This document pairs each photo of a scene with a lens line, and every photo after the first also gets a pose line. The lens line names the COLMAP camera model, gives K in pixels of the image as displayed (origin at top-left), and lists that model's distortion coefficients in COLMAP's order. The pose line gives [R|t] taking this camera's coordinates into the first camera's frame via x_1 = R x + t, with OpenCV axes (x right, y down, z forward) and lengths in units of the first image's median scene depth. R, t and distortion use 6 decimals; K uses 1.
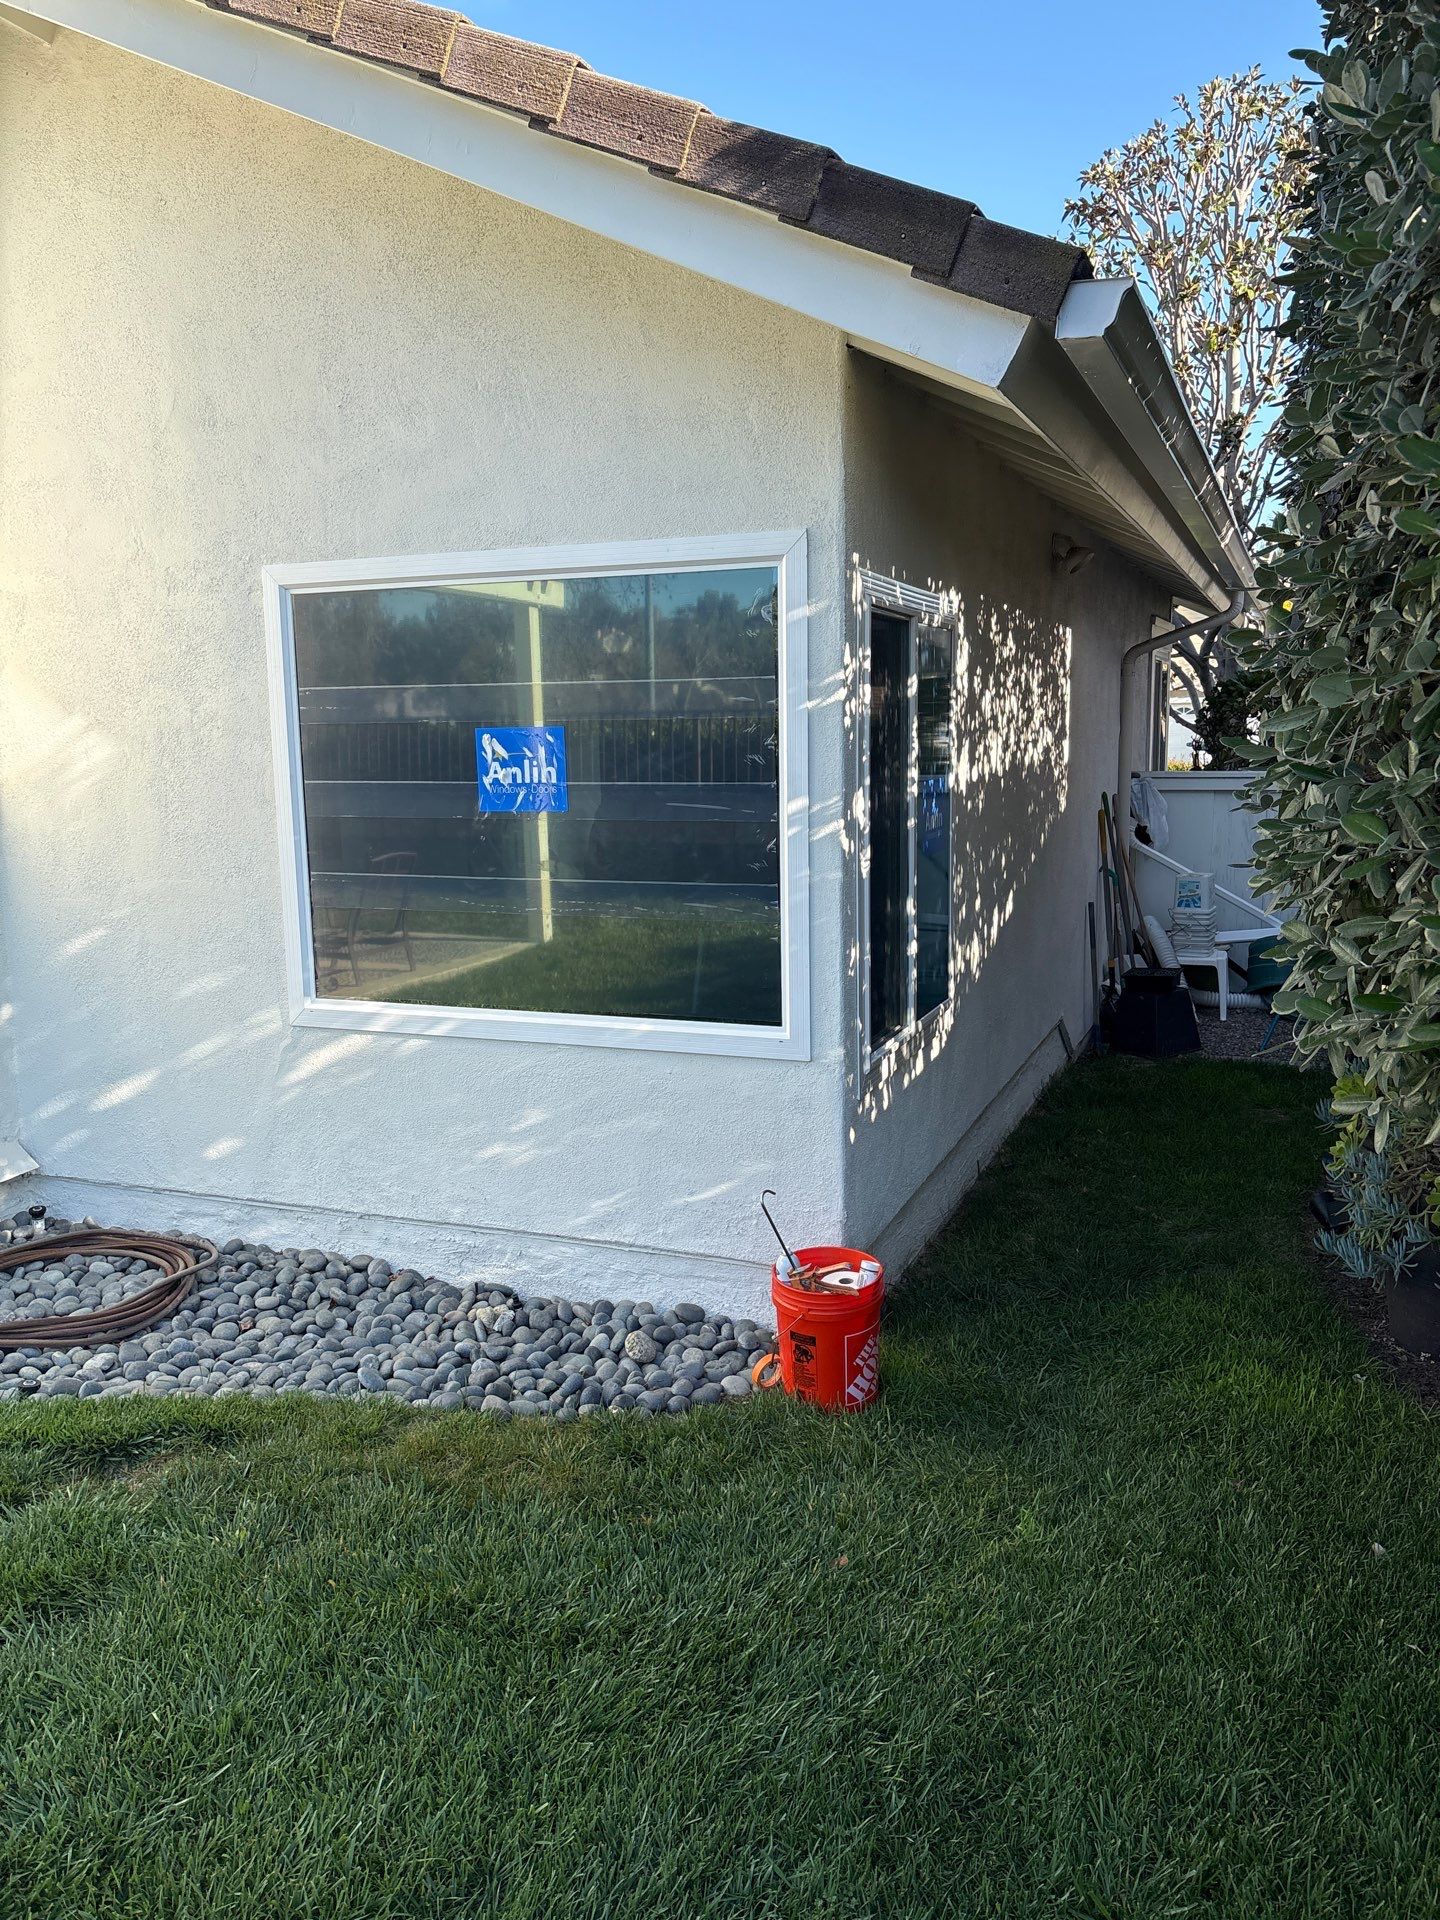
lens RADIAL K [[1408.7, 0, 720.0], [0, 1408.7, 960.0], [0, 0, 1]] dist [0.007246, -0.000190]
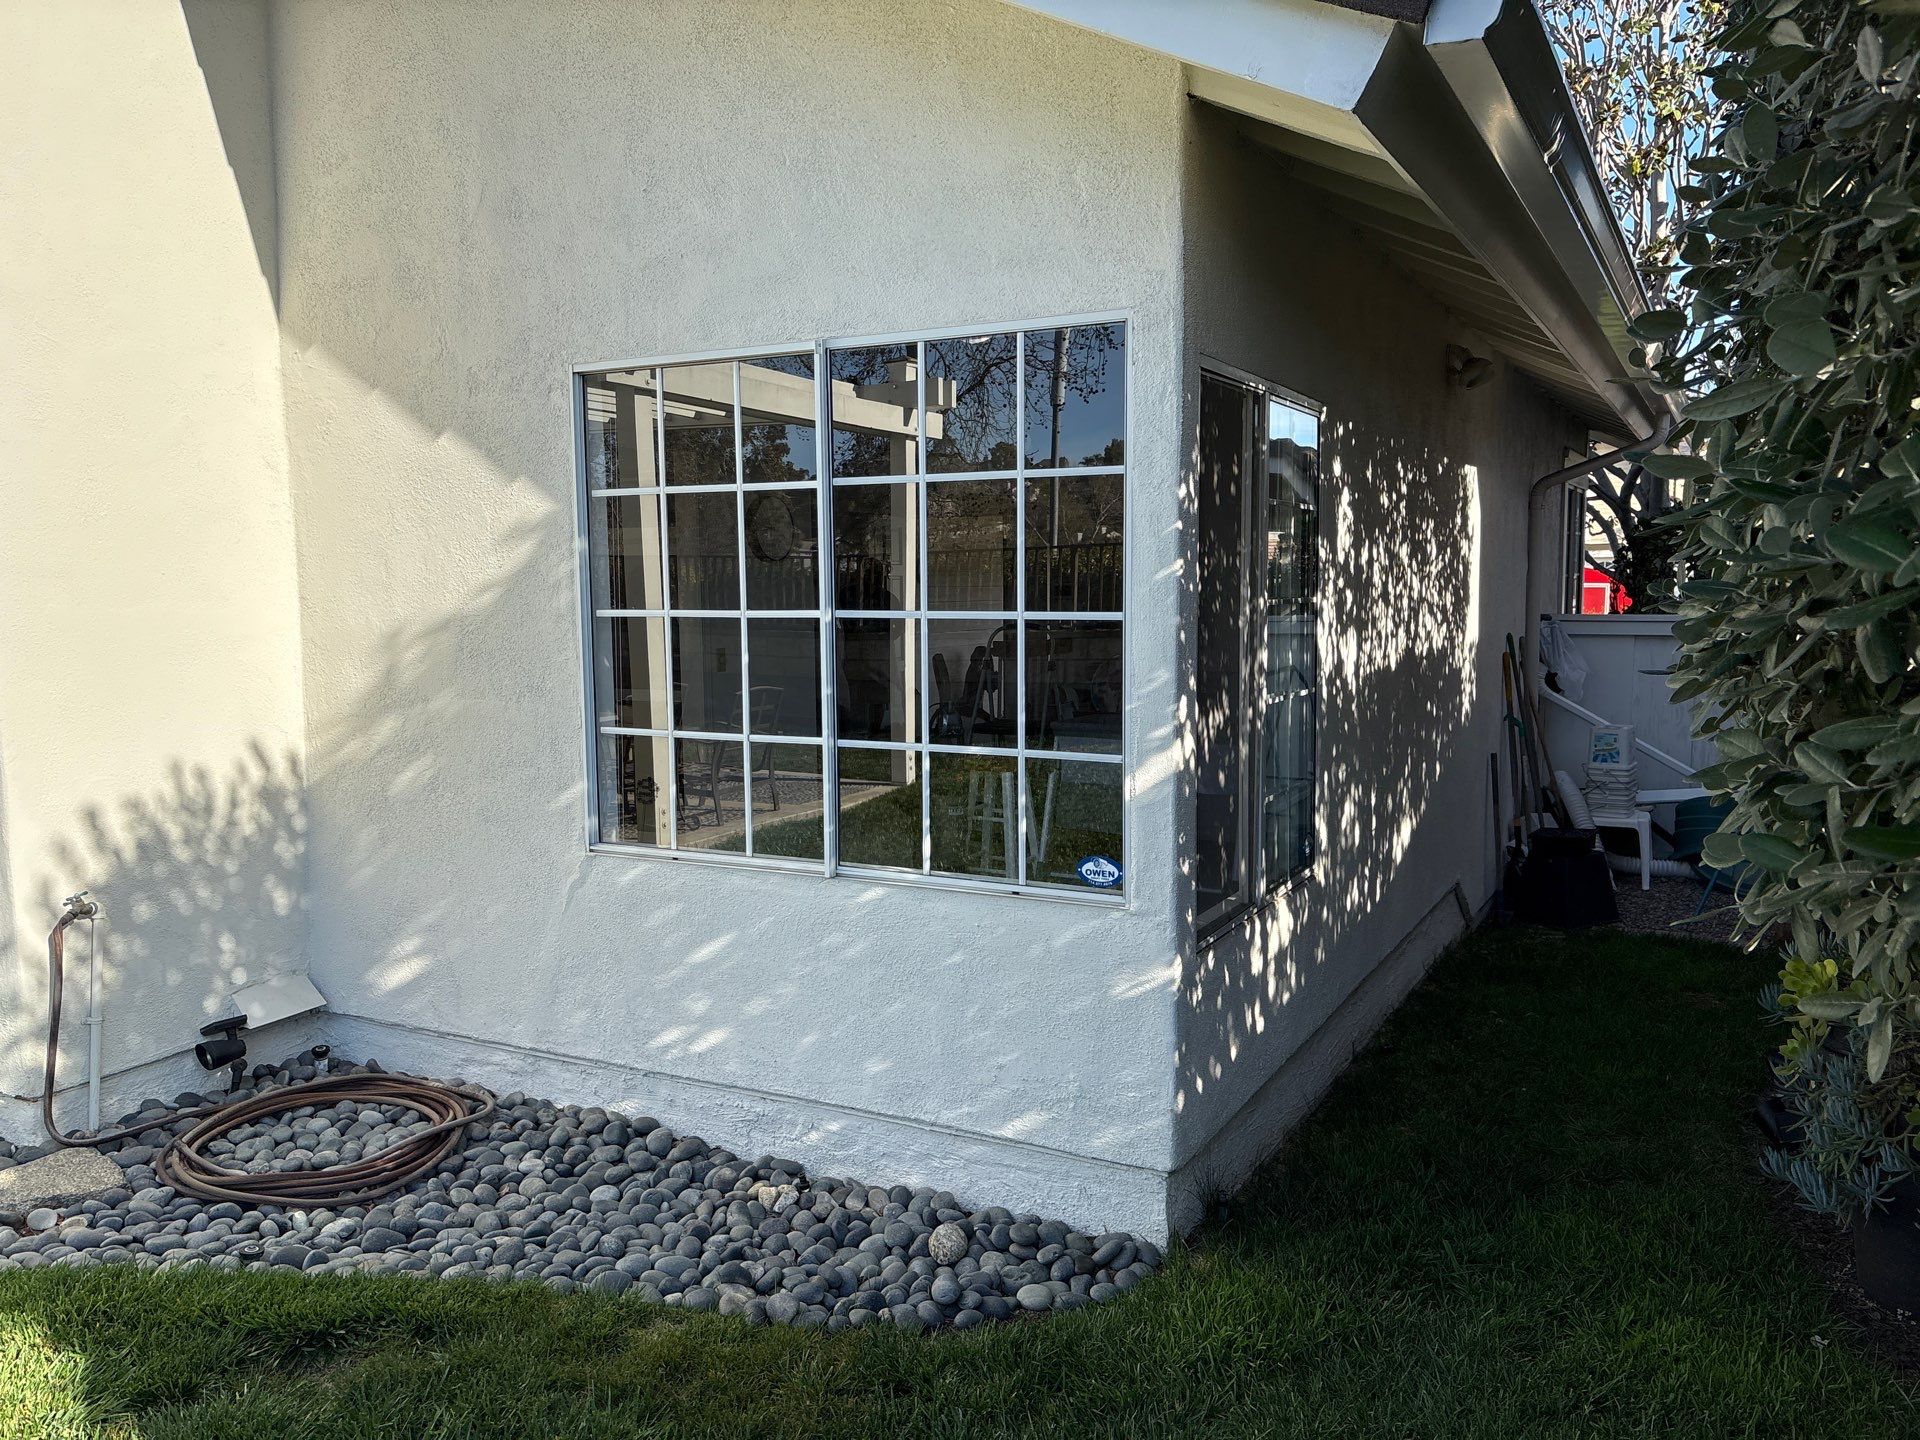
lens RADIAL K [[1426.0, 0, 960.0], [0, 1426.0, 720.0], [0, 0, 1]] dist [0.006643, 0.006753]
pose [[0.994074, 0.020441, -0.106764, 0.038715], [-0.027147, 0.997723, -0.061740, 0.006560], [0.105259, 0.064272, 0.992366, 0.098699]]
